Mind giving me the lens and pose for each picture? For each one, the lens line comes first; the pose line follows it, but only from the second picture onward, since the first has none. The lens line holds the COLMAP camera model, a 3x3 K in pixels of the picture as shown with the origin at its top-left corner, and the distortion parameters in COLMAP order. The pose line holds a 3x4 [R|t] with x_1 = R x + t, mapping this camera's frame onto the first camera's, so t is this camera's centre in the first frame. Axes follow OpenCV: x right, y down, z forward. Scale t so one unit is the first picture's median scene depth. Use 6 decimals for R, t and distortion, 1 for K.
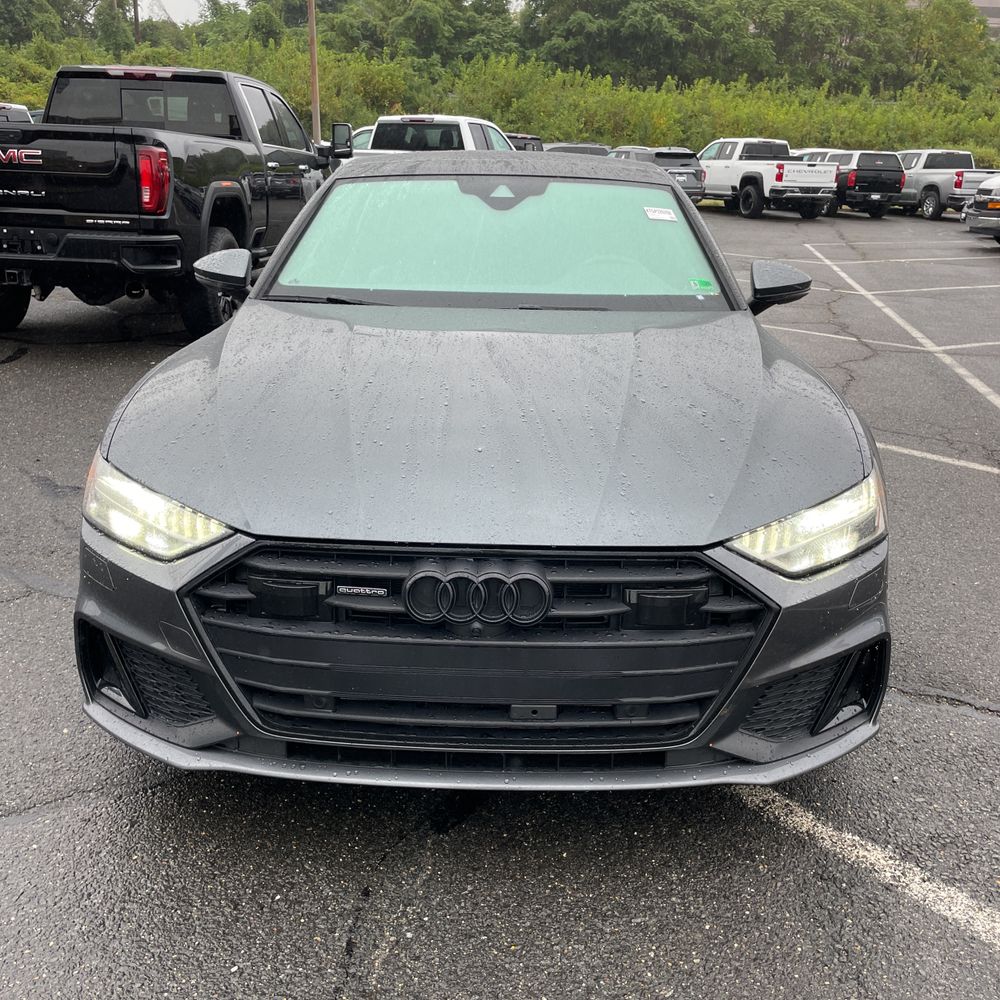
lens RADIAL K [[1006.2, 0, 500.0], [0, 1006.2, 500.0], [0, 0, 1]] dist [0.089054, -0.127945]
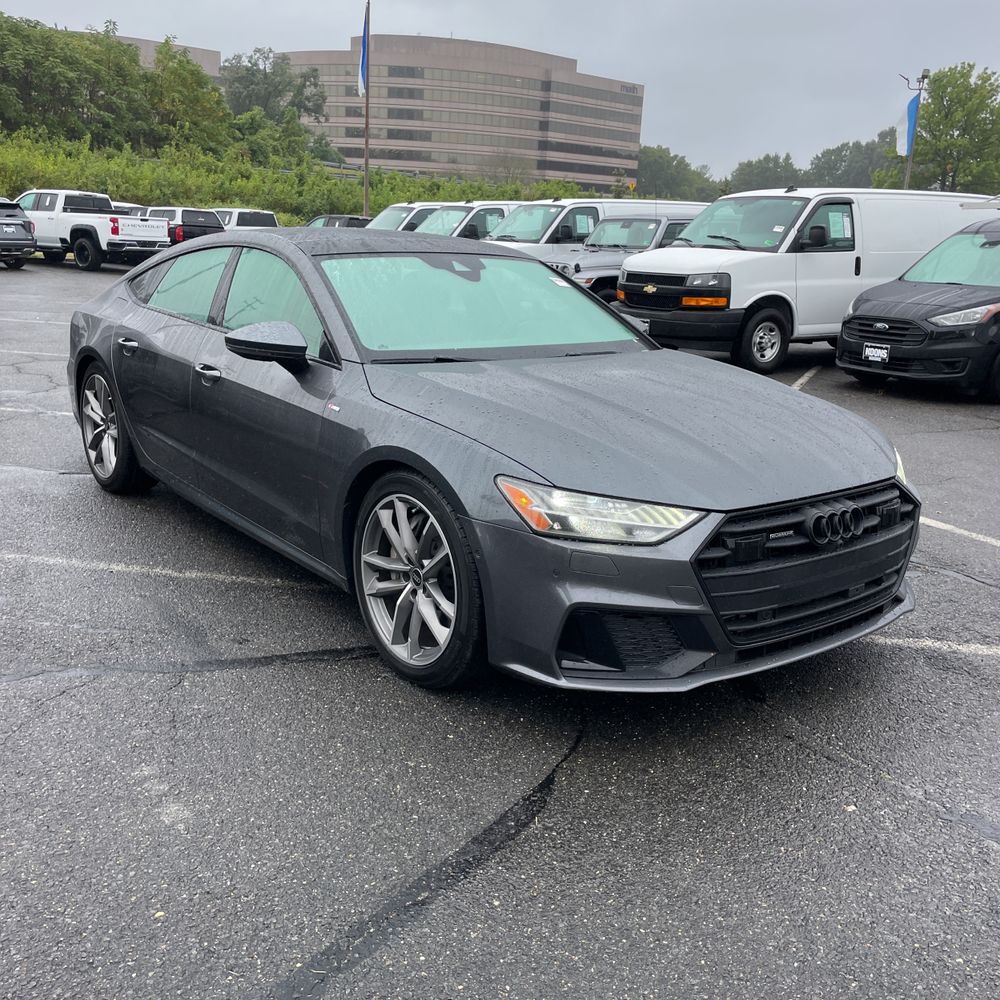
lens RADIAL K [[1006.2, 0, 500.0], [0, 1006.2, 500.0], [0, 0, 1]] dist [0.089054, -0.127945]
pose [[0.773966, -0.150107, 0.615178, -0.116745], [0.178334, 0.983845, 0.015699, -0.005164], [-0.607596, 0.097557, 0.788232, 0.003678]]
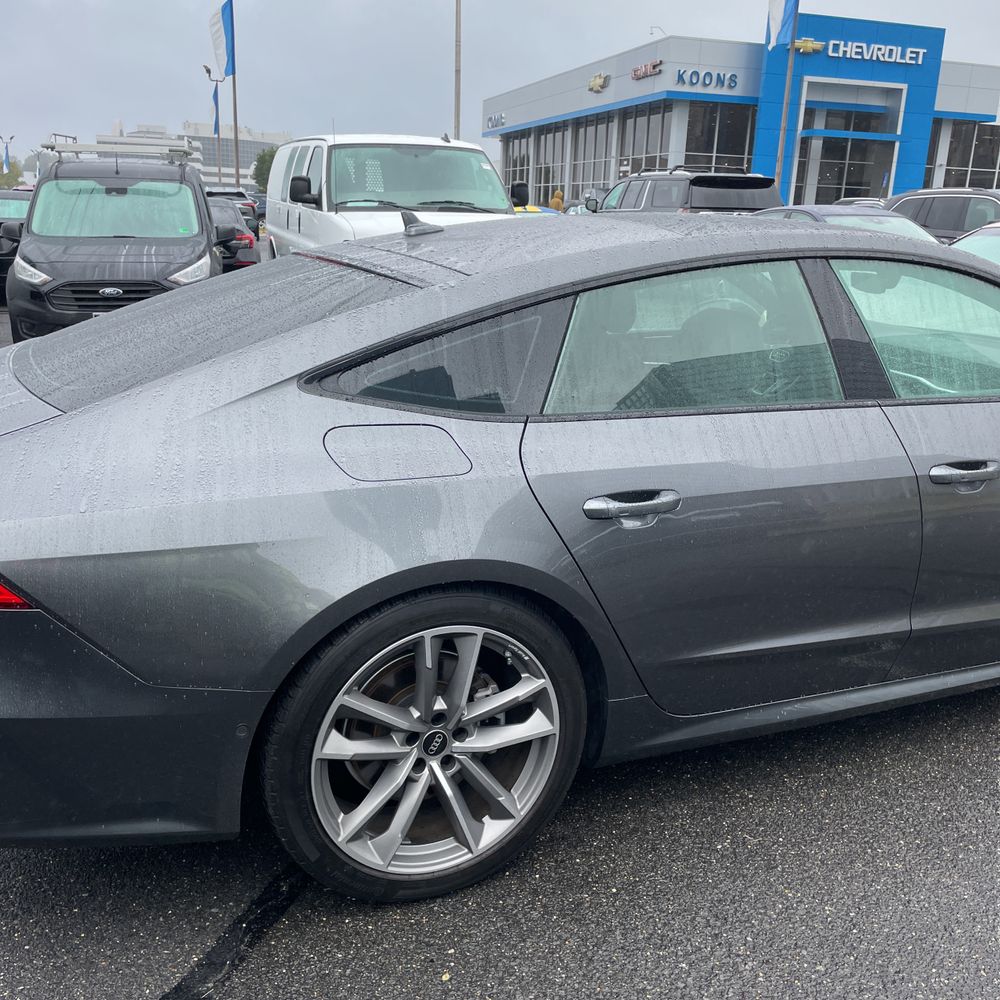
lens RADIAL K [[1006.2, 0, 500.0], [0, 1006.2, 500.0], [0, 0, 1]] dist [0.089054, -0.127945]
pose [[-0.433029, -0.275437, 0.858266, -0.114991], [0.262311, 0.872452, 0.412336, -0.090214], [-0.862368, 0.403686, -0.305547, 0.256265]]
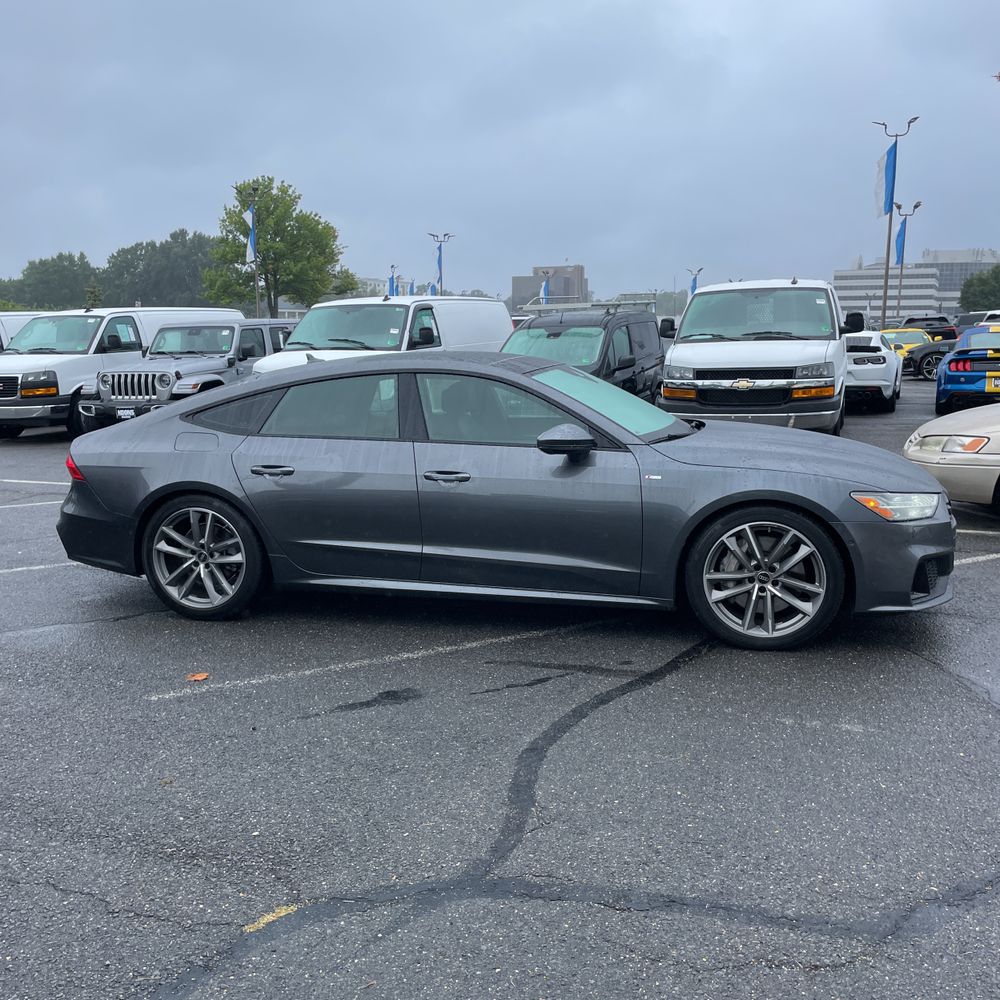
lens RADIAL K [[999.4, 0, 491.9], [0, 999.4, 499.8], [0, 0, 1]] dist [0.113487, -0.168660]
pose [[0.237641, -0.179705, 0.954585, -0.246954], [0.330365, 0.939106, 0.094547, -0.046893], [-0.913447, 0.292893, 0.282538, 0.109195]]
